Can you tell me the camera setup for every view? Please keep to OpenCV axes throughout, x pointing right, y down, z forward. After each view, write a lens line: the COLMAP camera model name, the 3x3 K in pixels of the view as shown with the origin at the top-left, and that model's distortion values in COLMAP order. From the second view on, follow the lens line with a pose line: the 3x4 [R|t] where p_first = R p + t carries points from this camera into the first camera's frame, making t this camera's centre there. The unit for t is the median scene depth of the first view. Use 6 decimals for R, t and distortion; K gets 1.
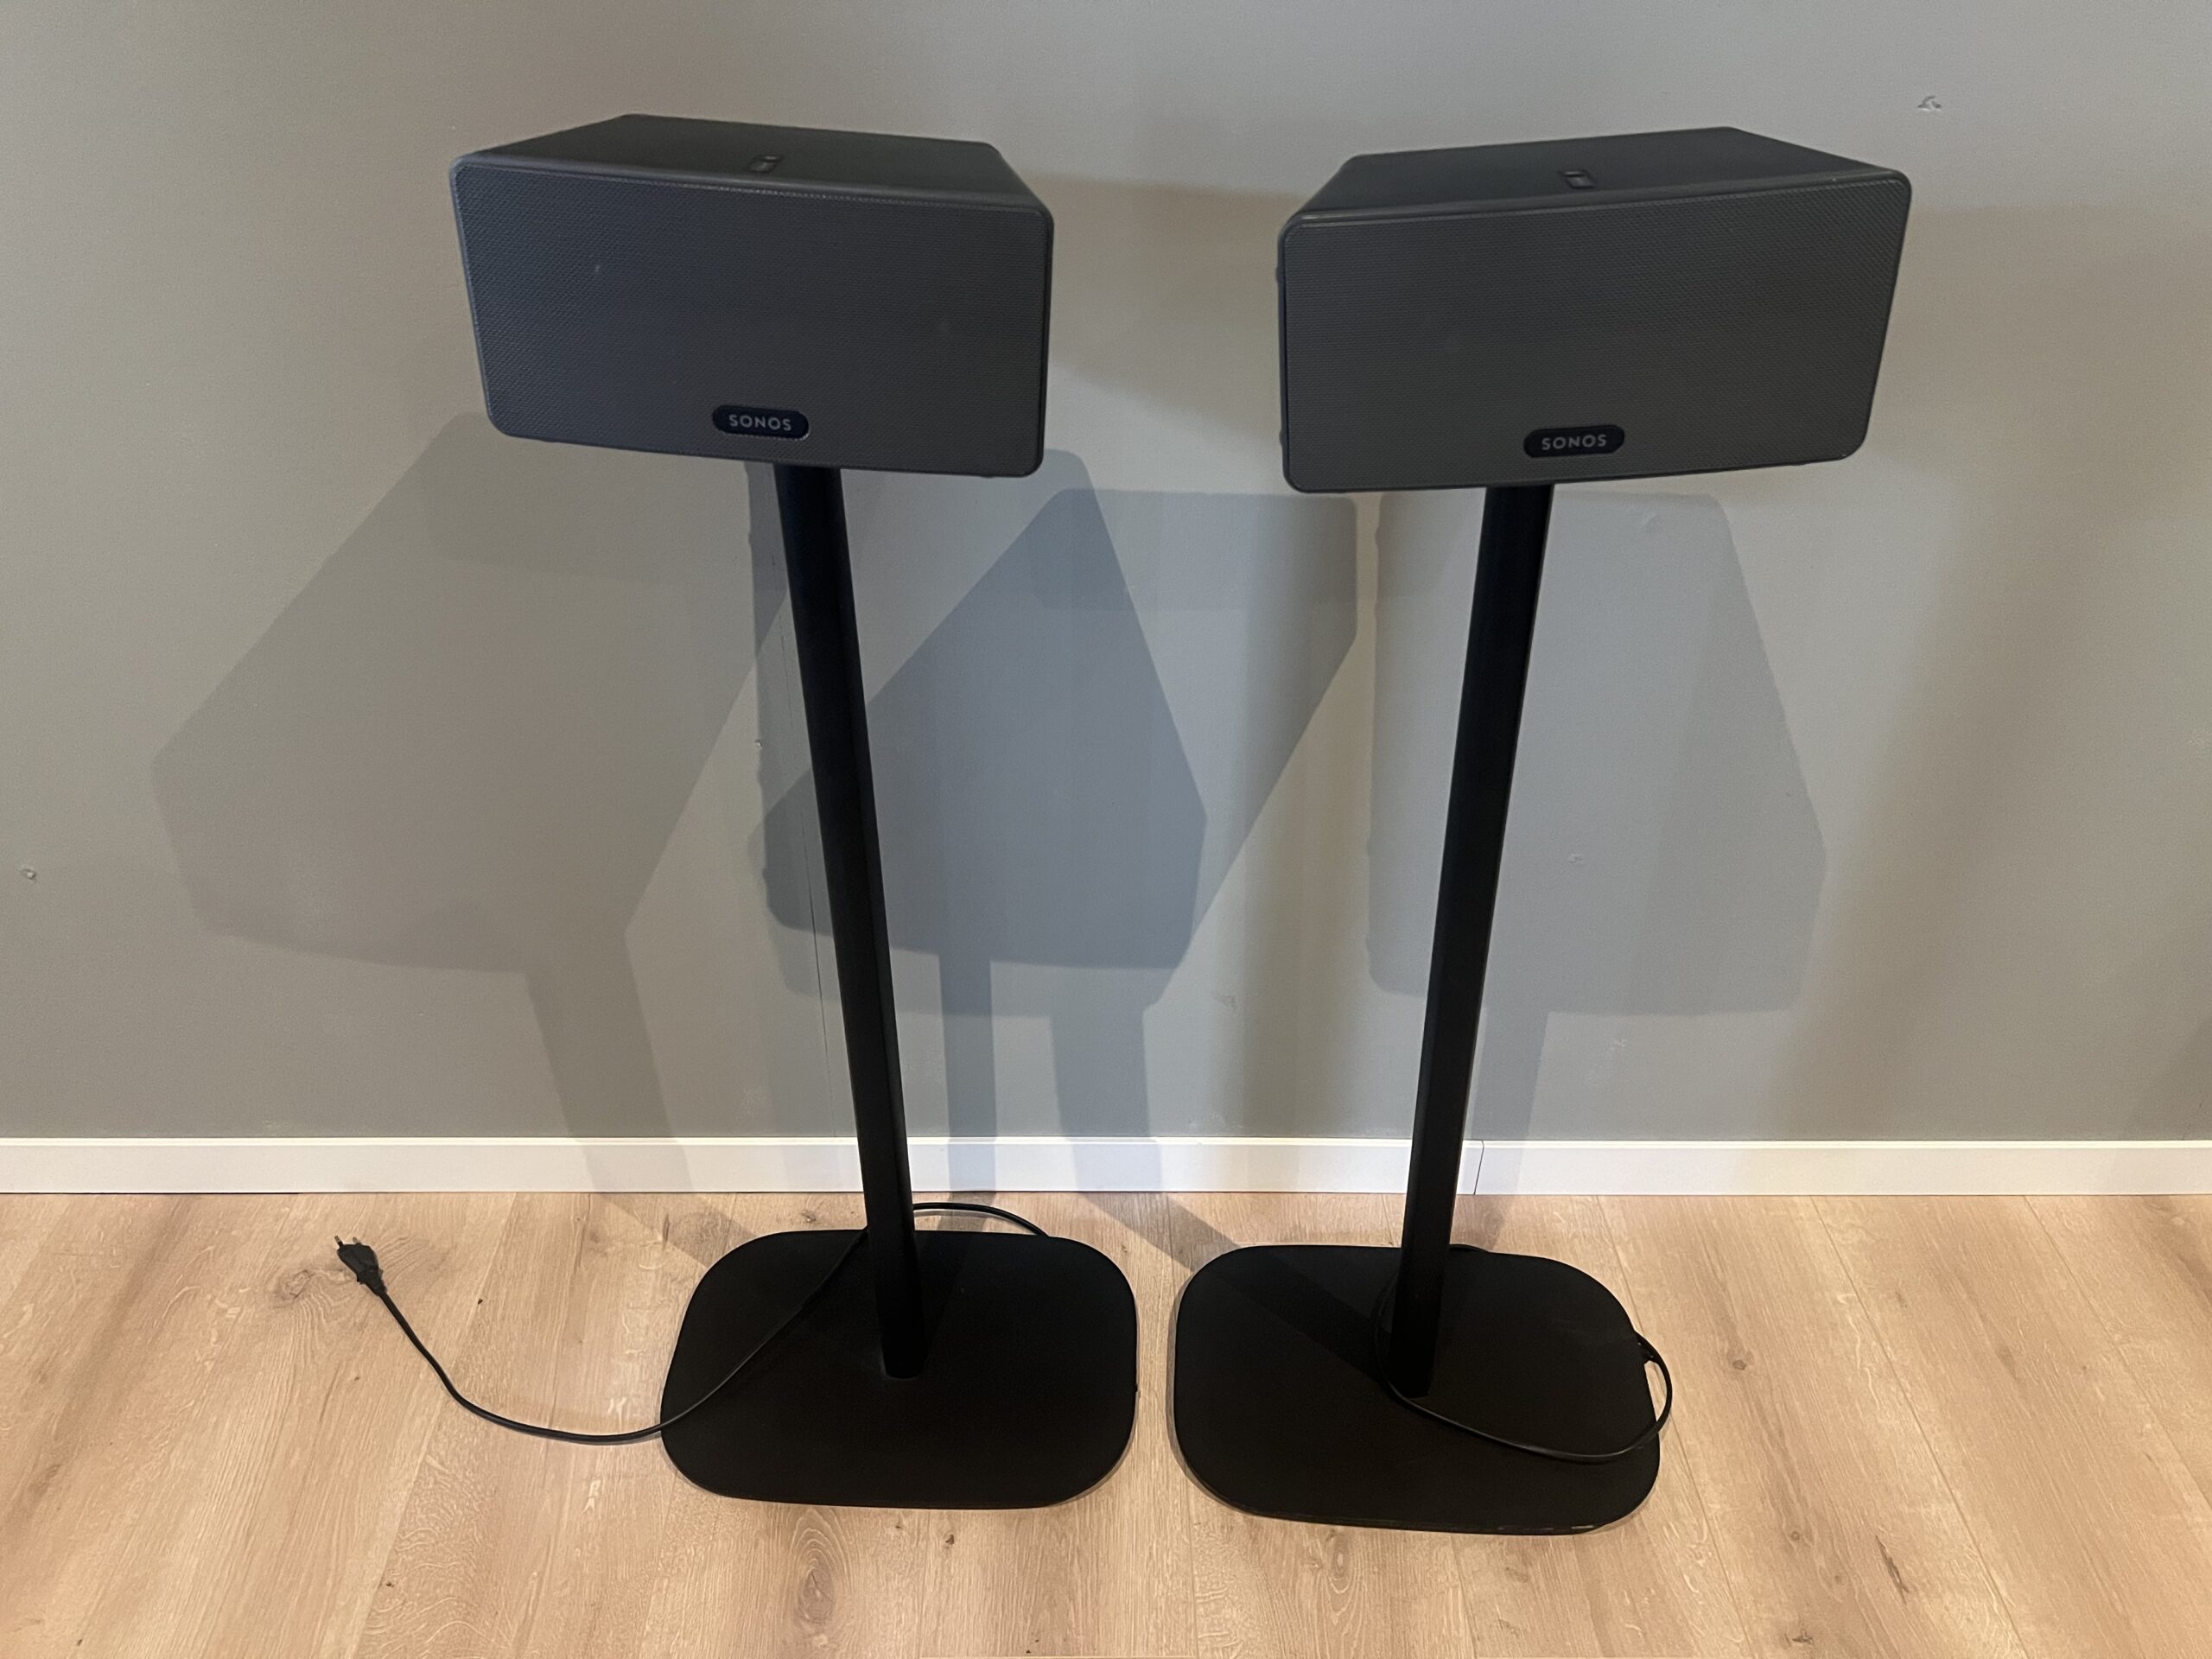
lens RADIAL K [[1636.7, 0, 1088.5], [0, 1636.7, 817.2], [0, 0, 1]] dist [0.027478, -0.028715]
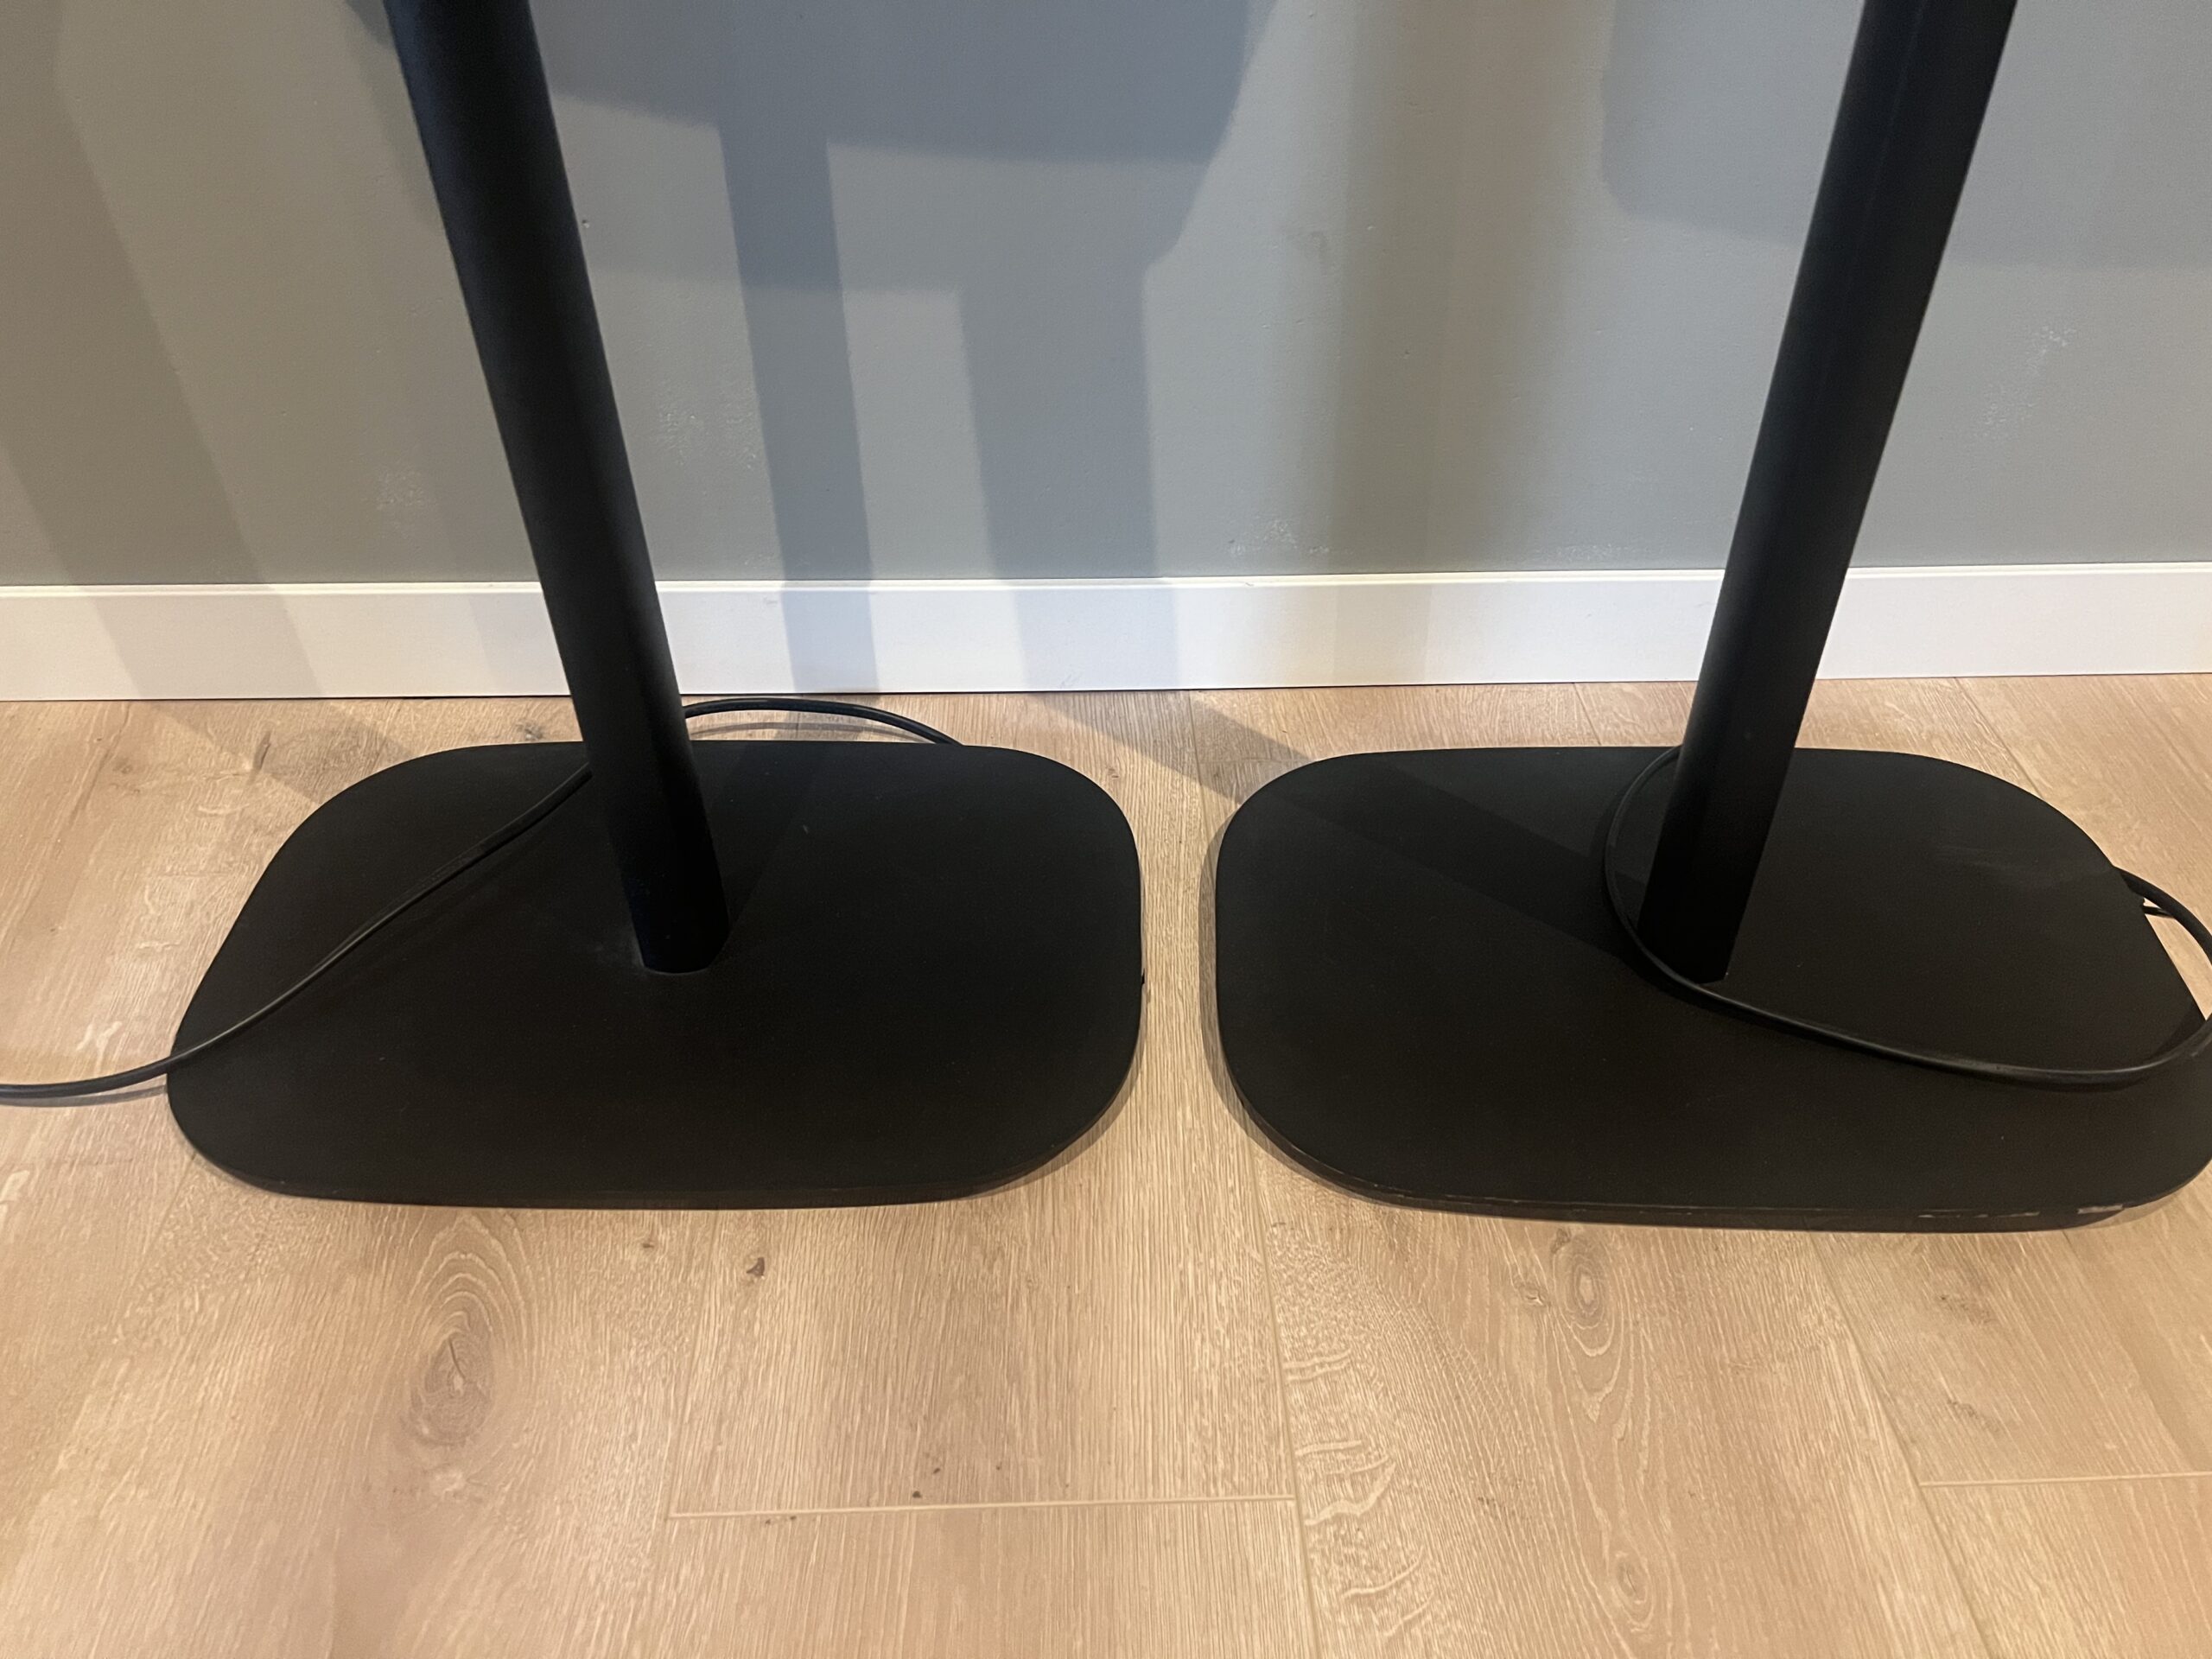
lens RADIAL K [[1636.7, 0, 1089.2], [0, 1636.7, 842.5], [0, 0, 1]] dist [0.027478, -0.028715]
pose [[0.999711, -0.018966, 0.014743, 0.006645], [0.017111, 0.992973, 0.117094, 0.266387], [-0.016860, -0.116808, 0.993011, 0.548423]]
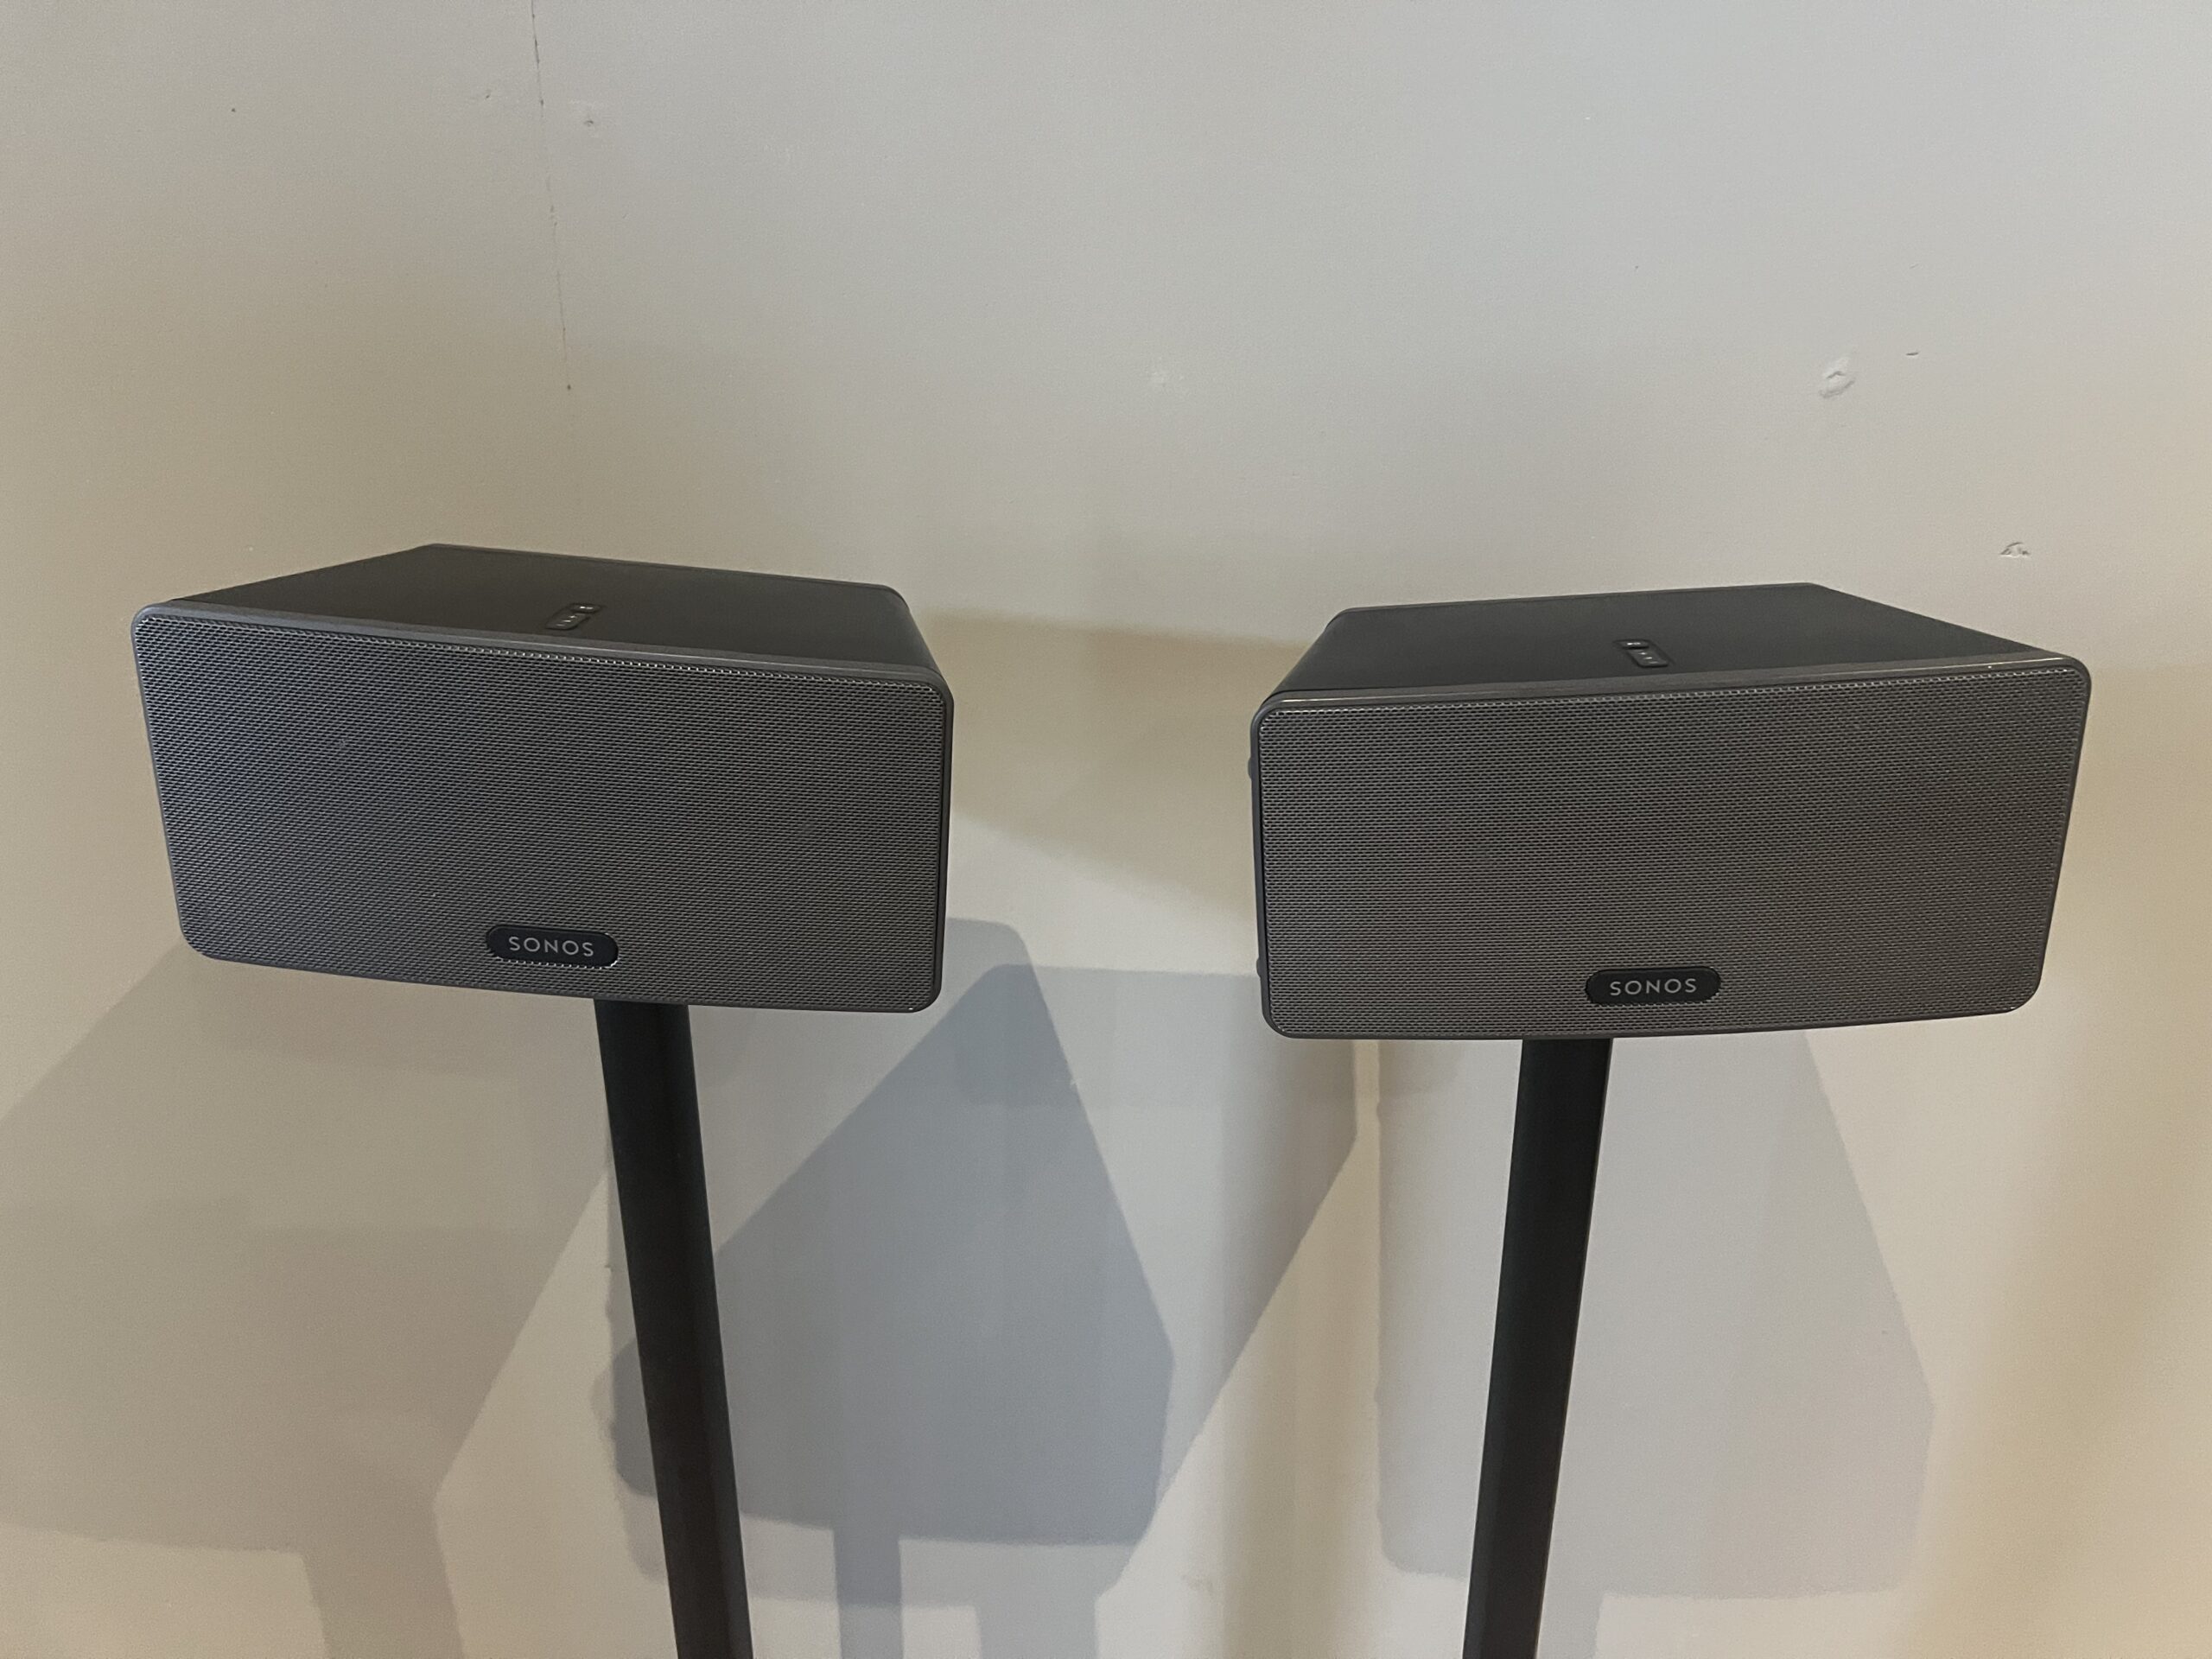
lens RADIAL K [[1636.7, 0, 1125.8], [0, 1636.7, 816.6], [0, 0, 1]] dist [0.027478, -0.028715]
pose [[0.999444, 0.009373, 0.032004, 0.021286], [-0.002330, 0.976966, -0.213381, -0.091511], [-0.033266, 0.213188, 0.976445, 0.169864]]
